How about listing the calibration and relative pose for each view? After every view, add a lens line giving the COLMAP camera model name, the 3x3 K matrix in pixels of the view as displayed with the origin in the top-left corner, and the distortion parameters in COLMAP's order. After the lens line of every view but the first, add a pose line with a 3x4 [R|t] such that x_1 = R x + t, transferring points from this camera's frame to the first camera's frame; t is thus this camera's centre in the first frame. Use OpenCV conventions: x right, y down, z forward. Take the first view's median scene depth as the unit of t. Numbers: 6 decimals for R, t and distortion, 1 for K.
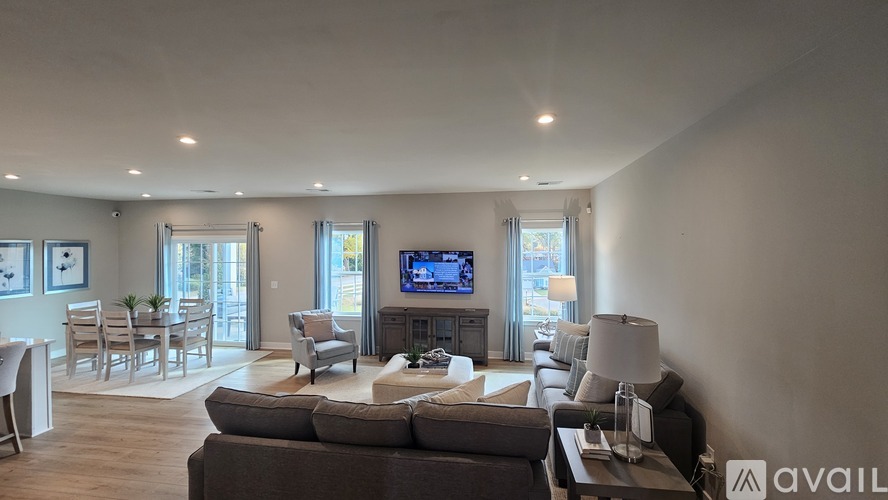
lens RADIAL K [[360.4, 0, 444.4], [0, 360.4, 245.5], [0, 0, 1]] dist [0.001199, 0.000821]
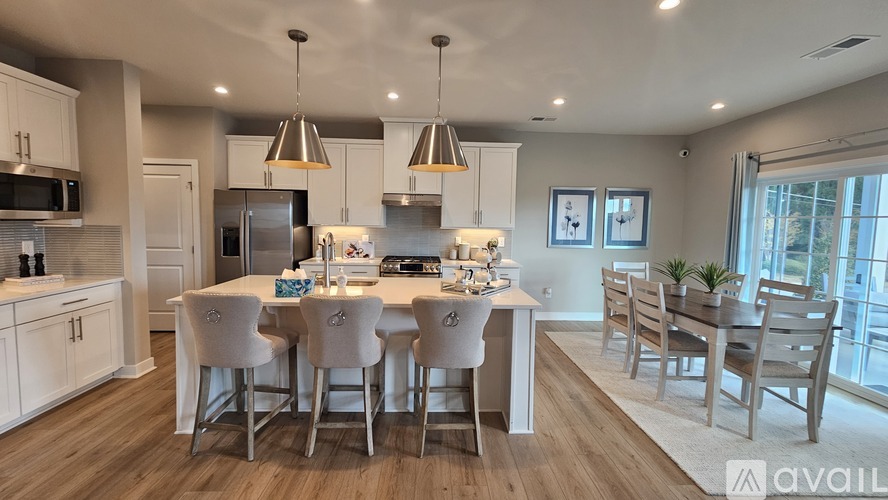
lens RADIAL K [[360.4, 0, 444.4], [0, 360.4, 245.5], [0, 0, 1]] dist [0.001199, 0.000821]
pose [[0.182185, 0.075232, -0.980382, -0.311525], [-0.016103, 0.997163, 0.073527, 0.070894], [0.983132, 0.002392, 0.182880, 0.464202]]
